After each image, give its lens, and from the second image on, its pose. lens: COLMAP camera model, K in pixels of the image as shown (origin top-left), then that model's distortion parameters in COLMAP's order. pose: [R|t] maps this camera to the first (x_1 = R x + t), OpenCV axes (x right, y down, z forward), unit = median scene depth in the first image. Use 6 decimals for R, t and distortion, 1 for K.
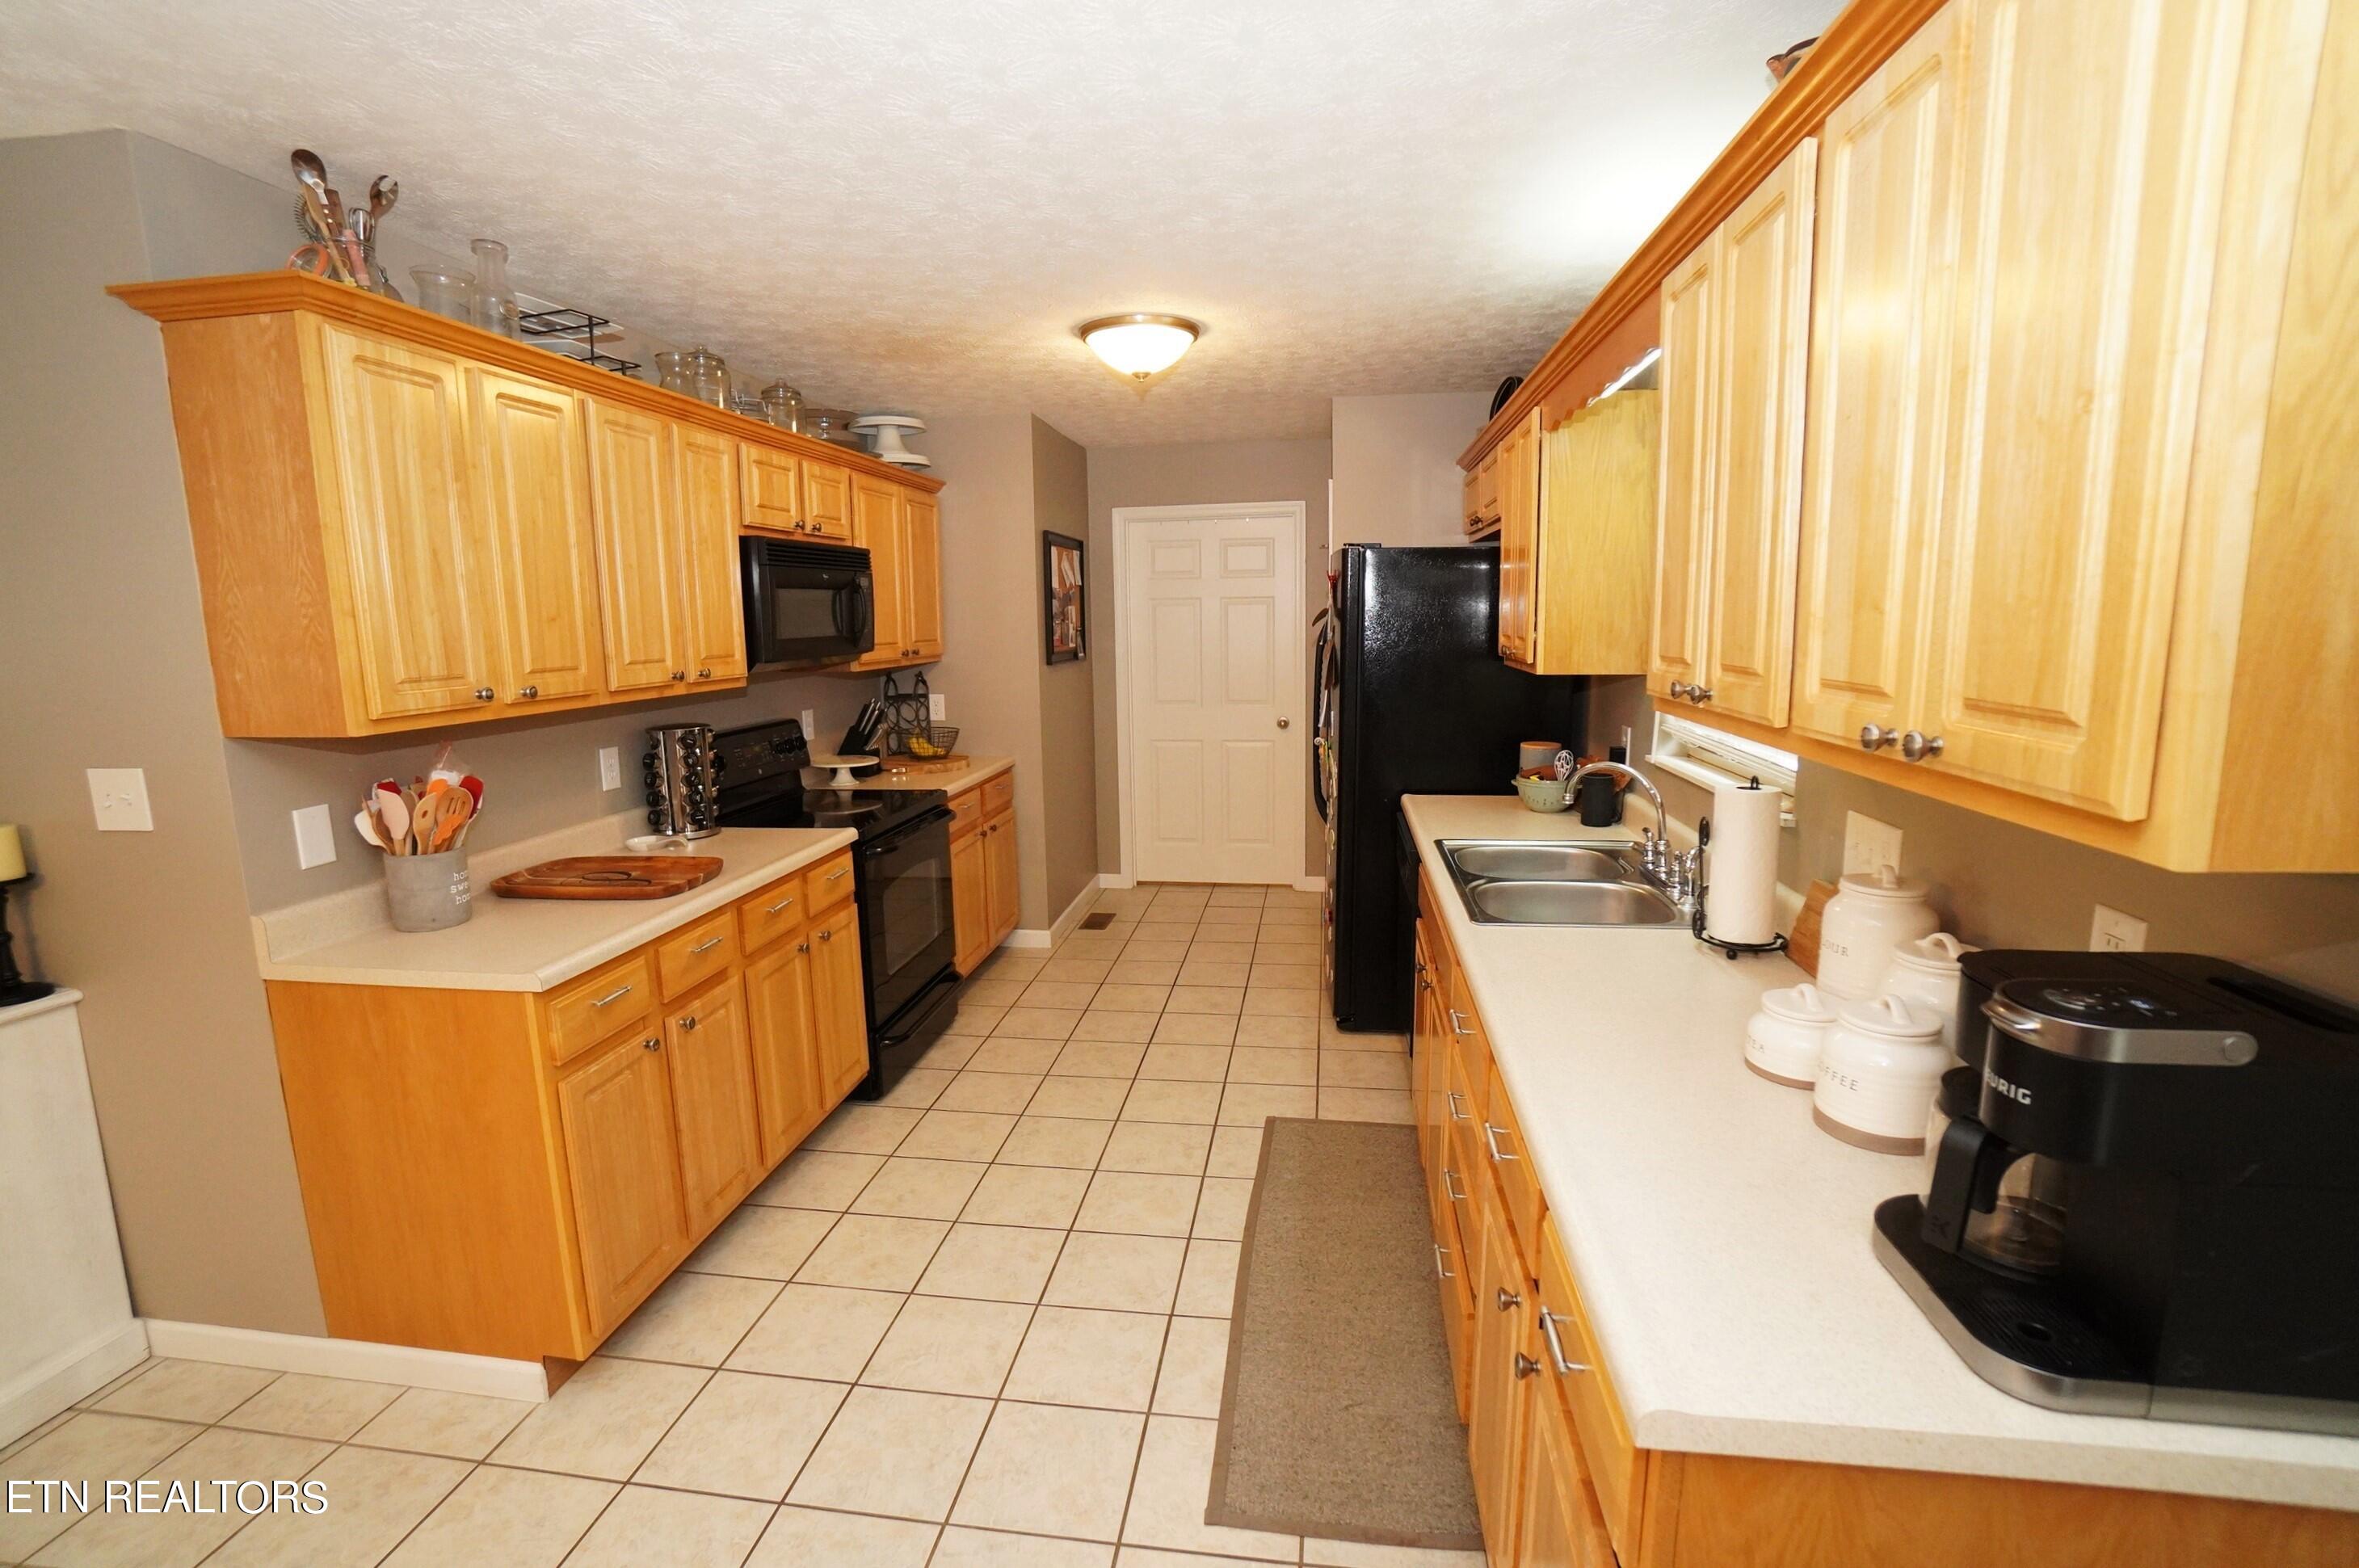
lens RADIAL K [[1075.6, 0, 1169.4], [0, 1075.6, 792.4], [0, 0, 1]] dist [-0.045506, 0.000468]
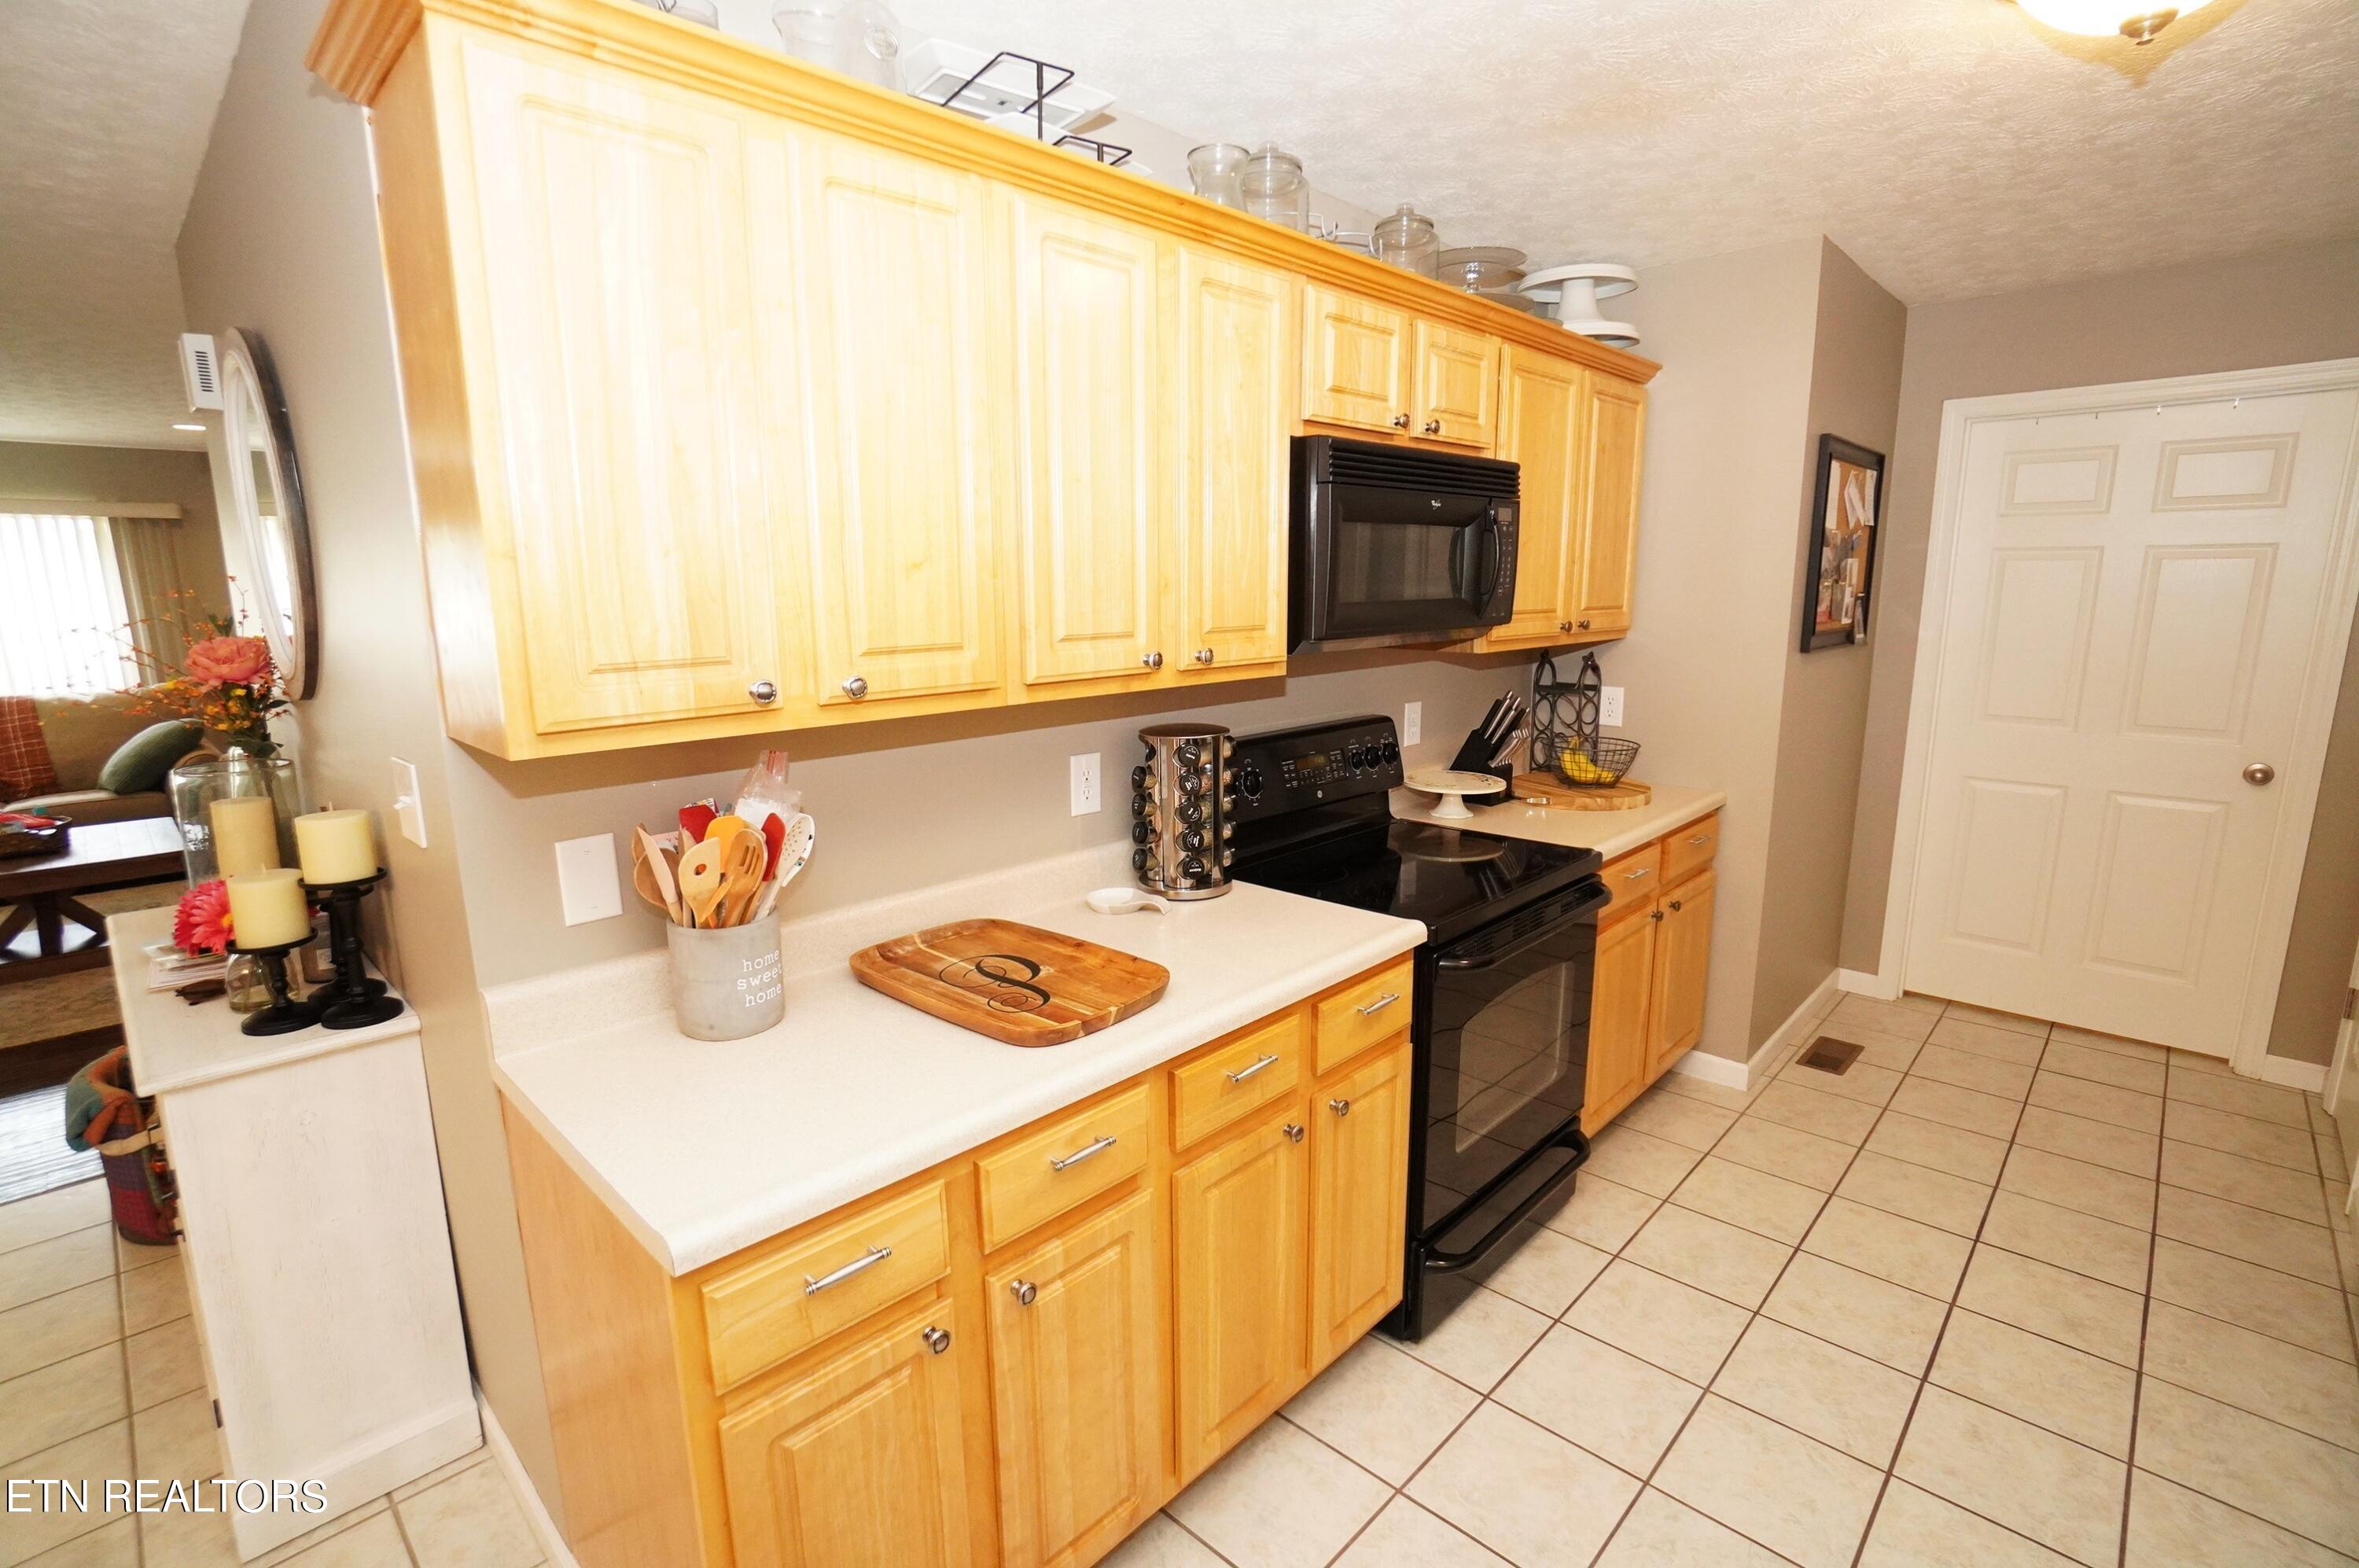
lens RADIAL K [[1086.9, 0, 1171.0], [0, 1086.9, 790.5], [0, 0, 1]] dist [-0.059926, 0.023820]
pose [[0.811713, 0.119329, -0.571736, -0.068037], [-0.098267, 0.992854, 0.067708, -0.064999], [0.575730, 0.001223, 0.817639, 0.407804]]
